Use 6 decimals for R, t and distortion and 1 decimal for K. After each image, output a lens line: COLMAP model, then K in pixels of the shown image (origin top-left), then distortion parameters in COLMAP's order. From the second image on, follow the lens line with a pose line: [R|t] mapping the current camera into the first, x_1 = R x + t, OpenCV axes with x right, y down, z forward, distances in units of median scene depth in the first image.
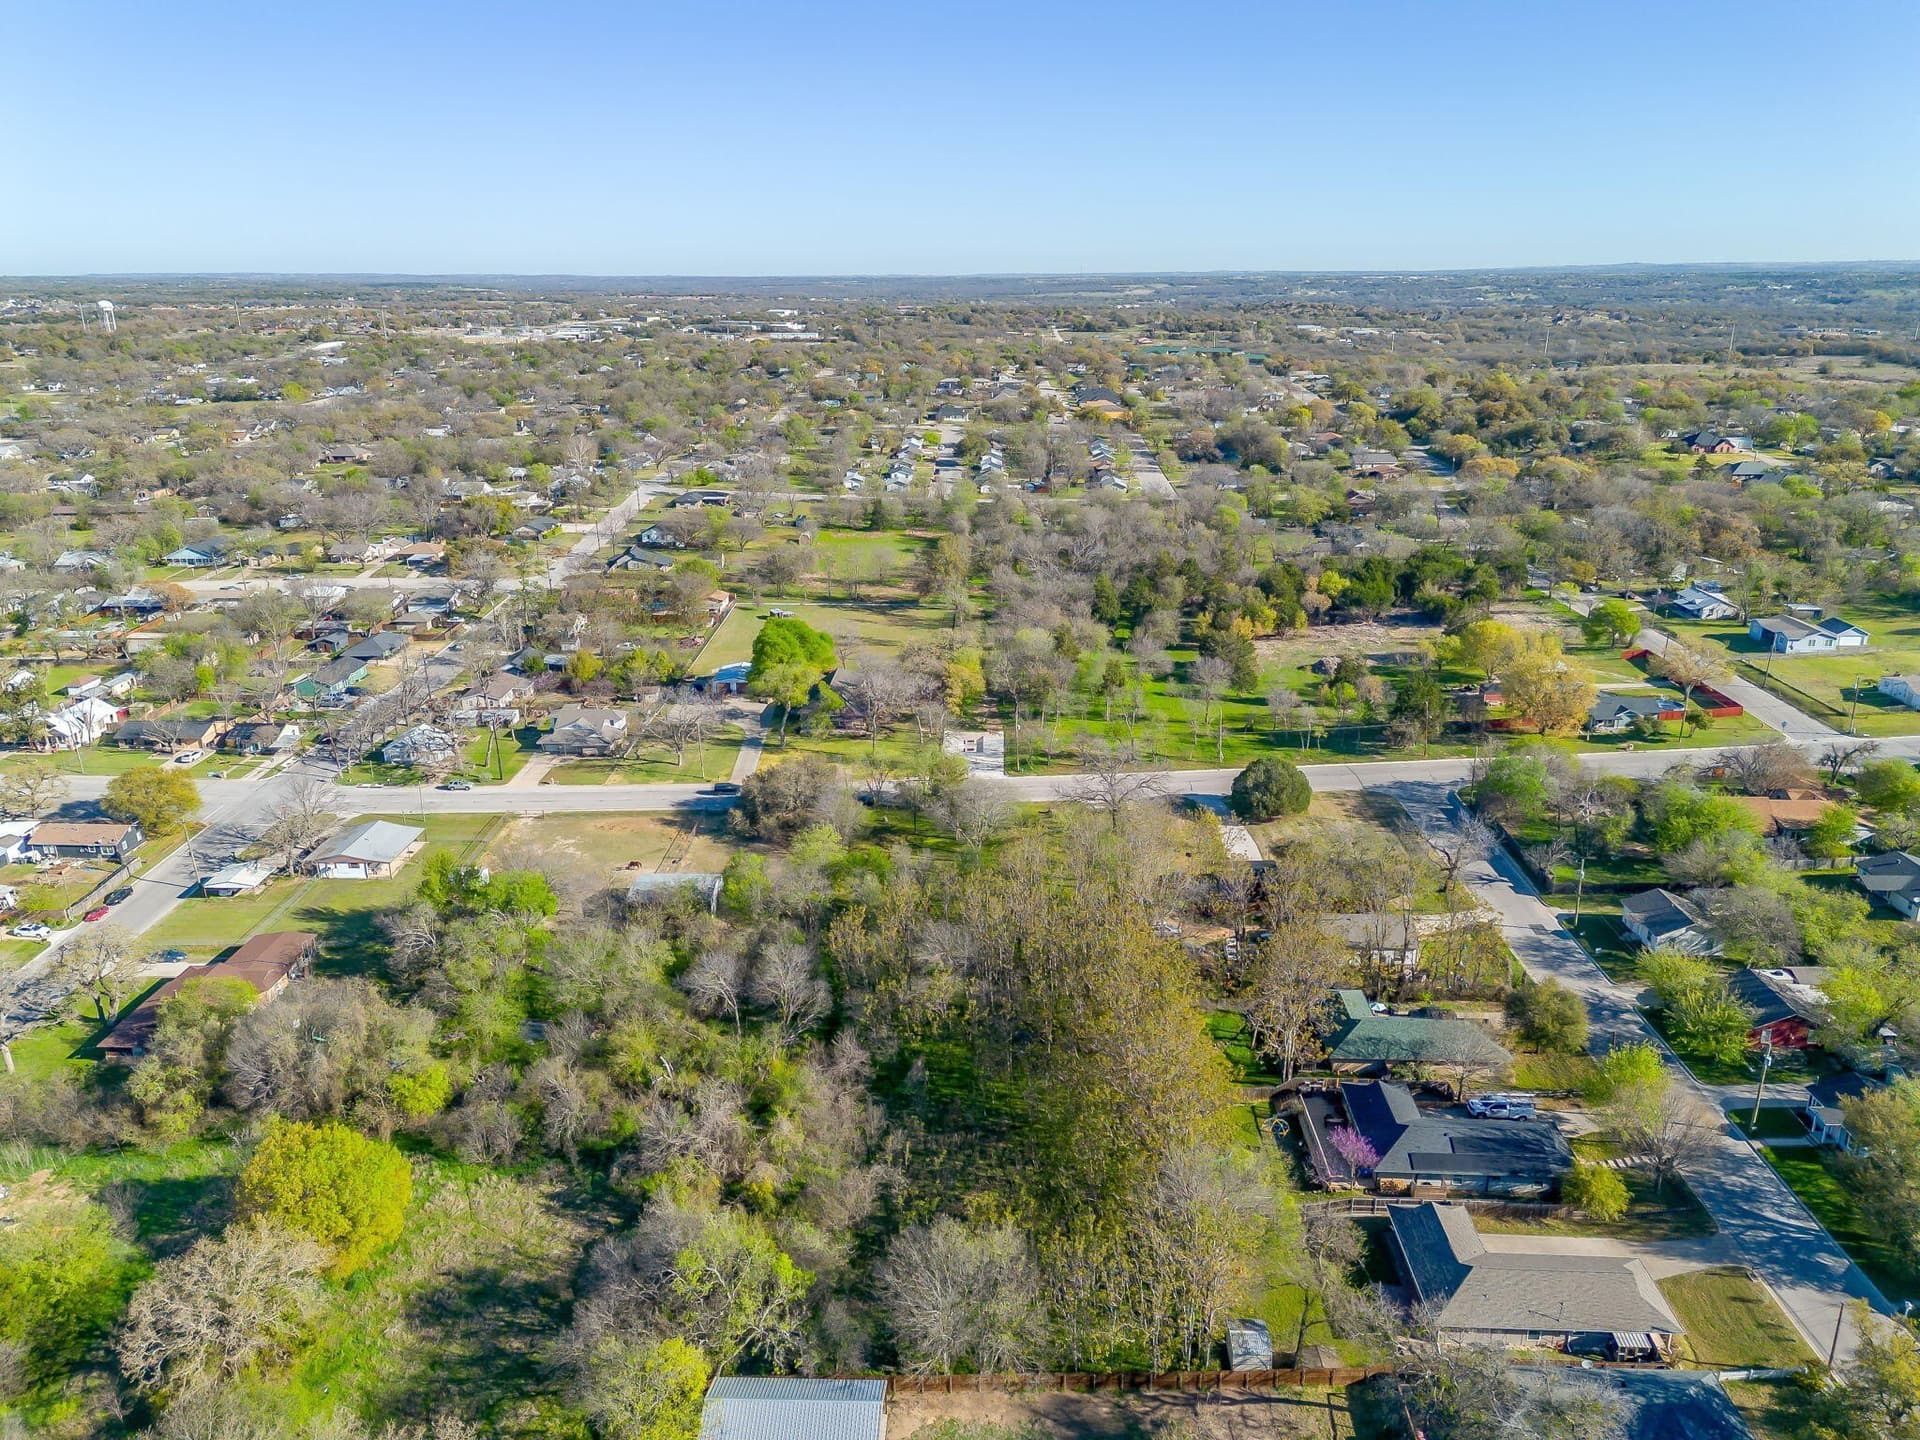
lens RADIAL K [[1333.2, 0, 960.3], [0, 1333.2, 724.0], [0, 0, 1]] dist [0.059127, -0.039377]
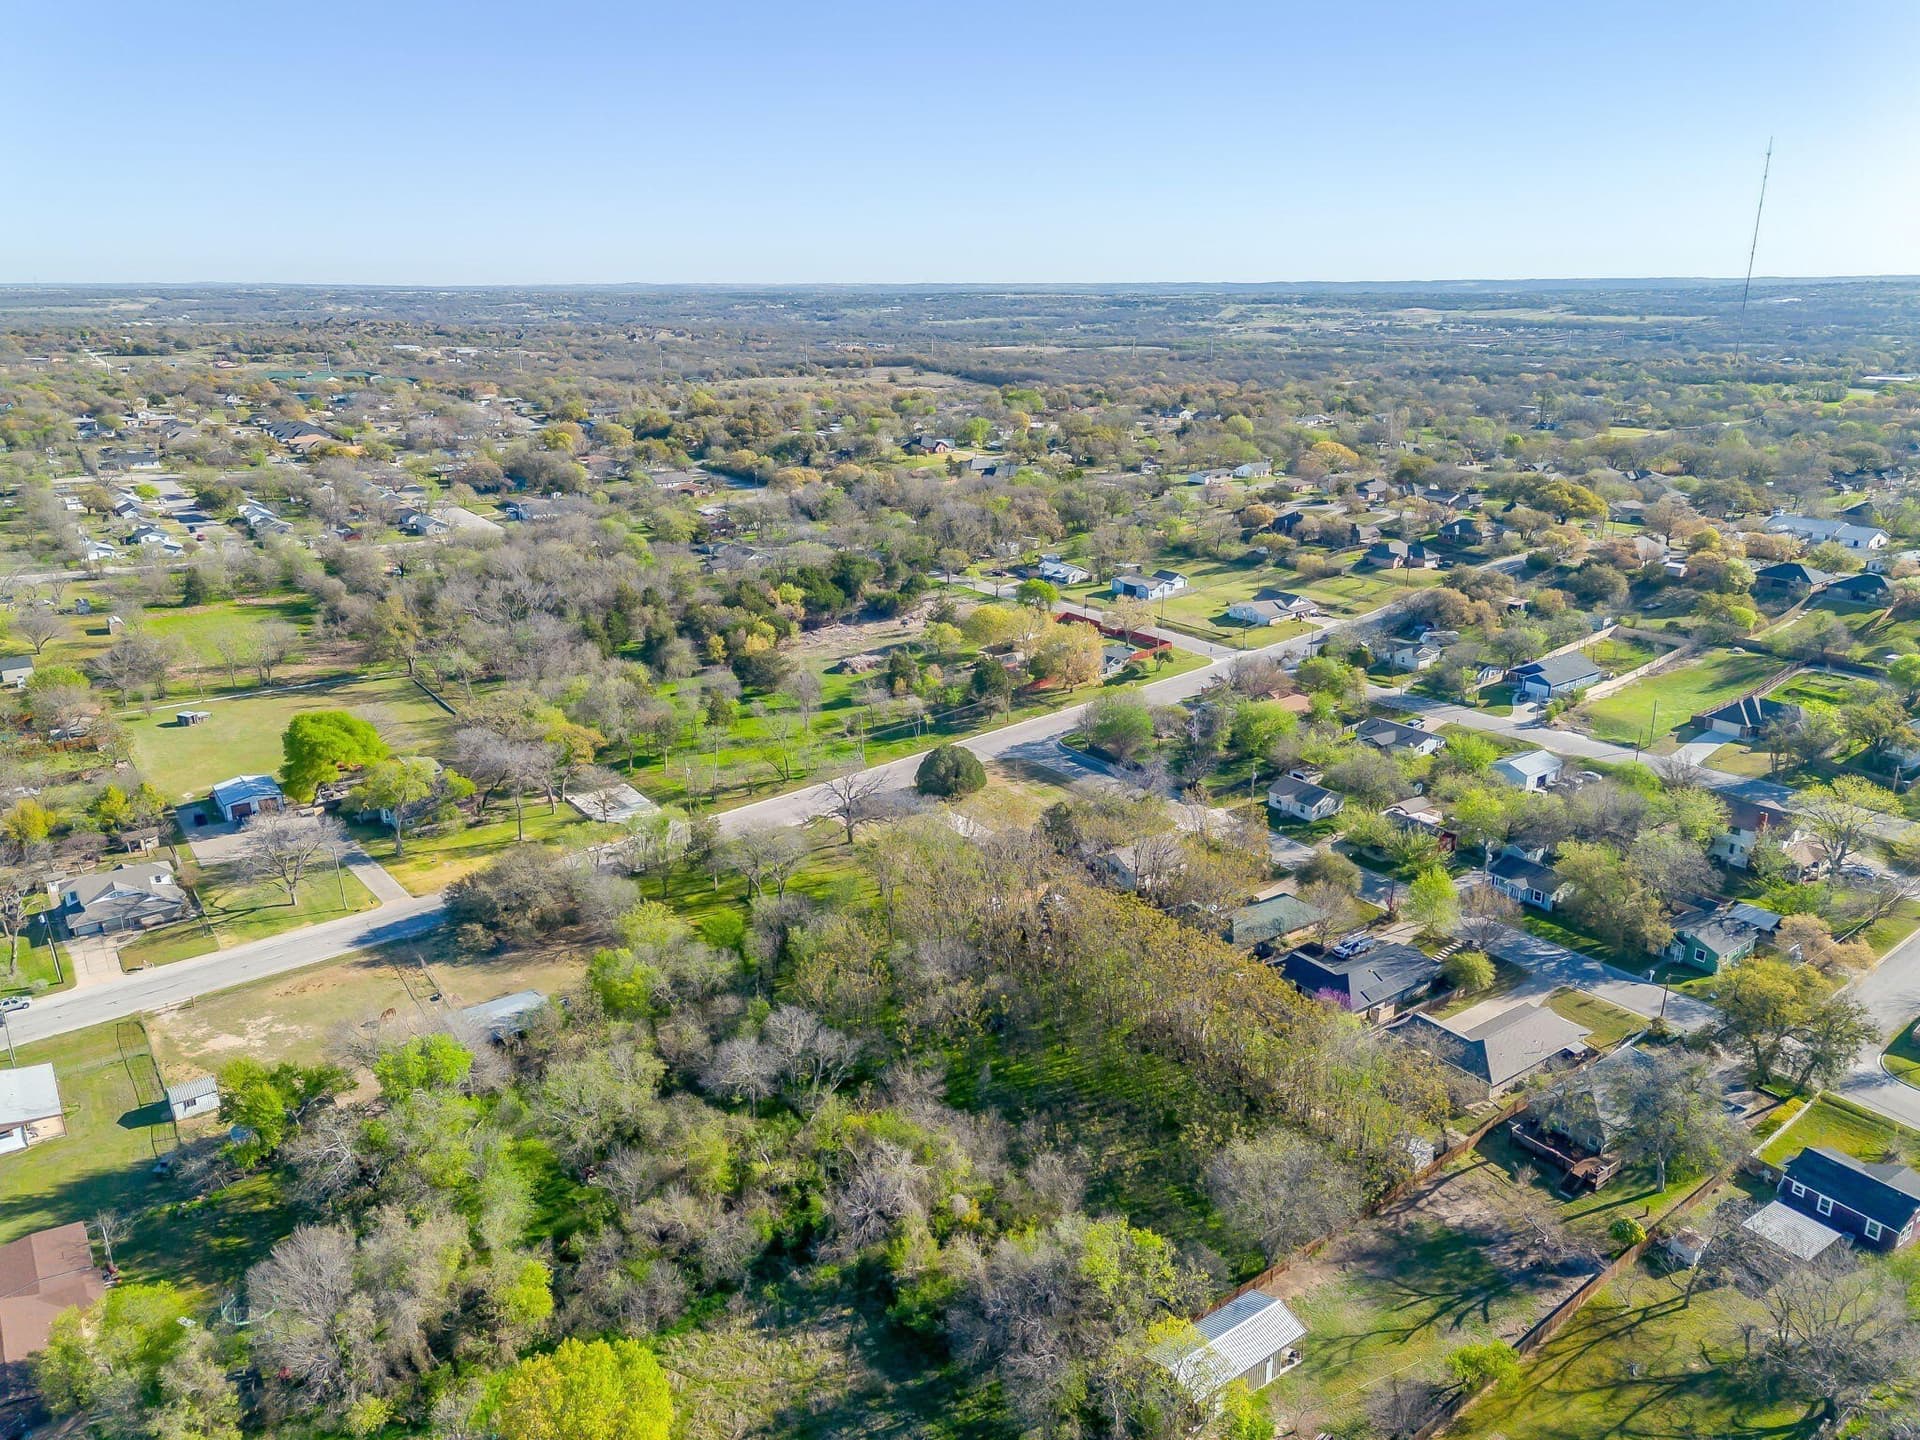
lens RADIAL K [[1333.2, 0, 972.1], [0, 1333.2, 720.3], [0, 0, 1]] dist [0.059127, -0.039377]
pose [[0.792365, -0.186075, 0.580977, -0.297044], [0.194229, 0.979737, 0.048890, -0.034546], [-0.578302, 0.074104, 0.812450, 0.057708]]
